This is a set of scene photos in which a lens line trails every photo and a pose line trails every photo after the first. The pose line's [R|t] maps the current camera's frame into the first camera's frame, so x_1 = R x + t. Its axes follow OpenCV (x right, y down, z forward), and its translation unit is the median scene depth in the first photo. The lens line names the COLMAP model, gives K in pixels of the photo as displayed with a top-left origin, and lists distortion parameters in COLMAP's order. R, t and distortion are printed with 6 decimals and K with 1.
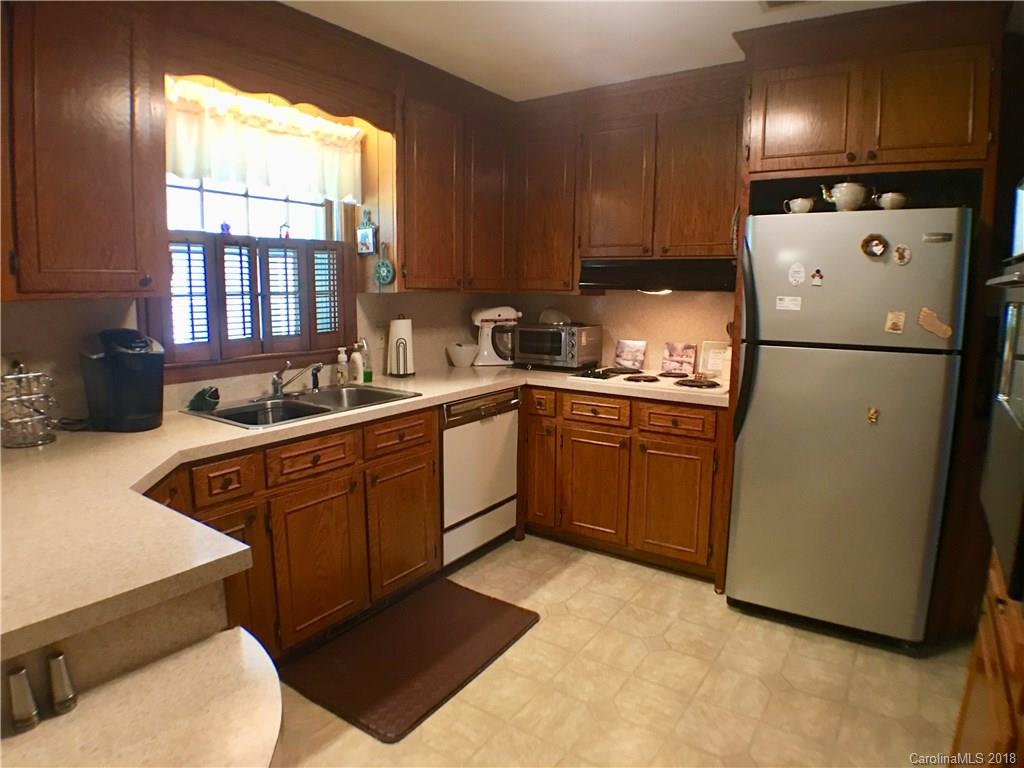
lens RADIAL K [[595.8, 0, 509.8], [0, 595.8, 380.0], [0, 0, 1]] dist [-0.093138, 0.005888]
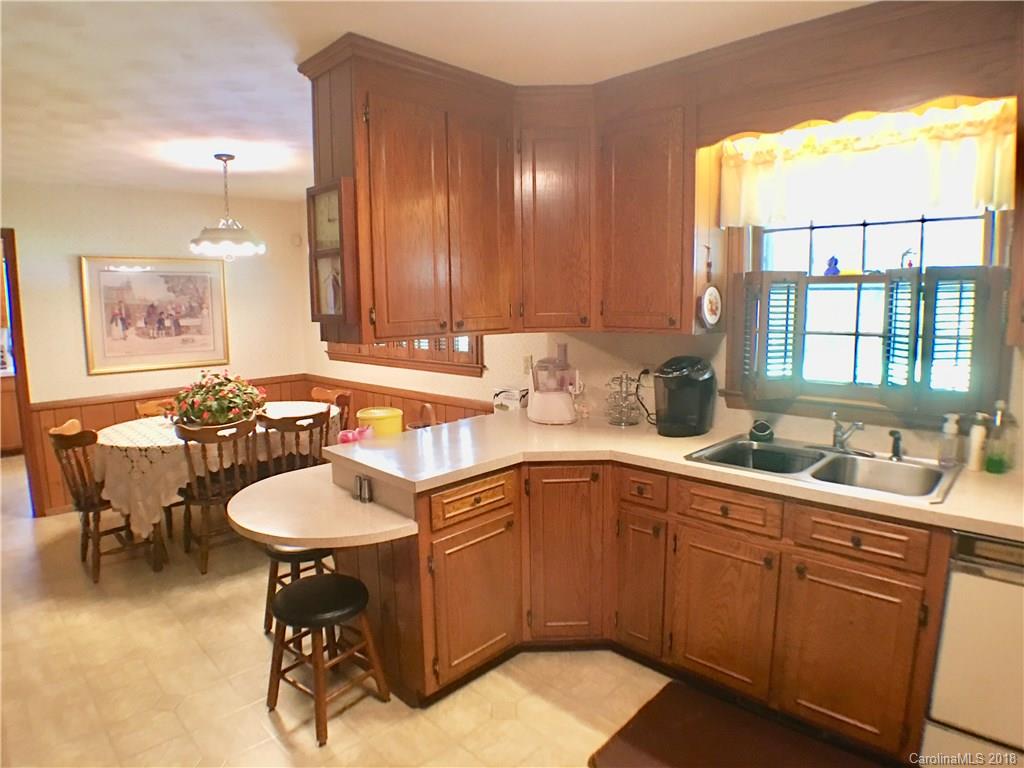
lens RADIAL K [[595.8, 0, 511.2], [0, 595.8, 386.2], [0, 0, 1]] dist [-0.093138, 0.005888]
pose [[-0.174393, 0.136375, -0.975187, 0.552177], [-0.131464, 0.978272, 0.160317, -0.148196], [0.975861, 0.156160, -0.152675, 0.662860]]
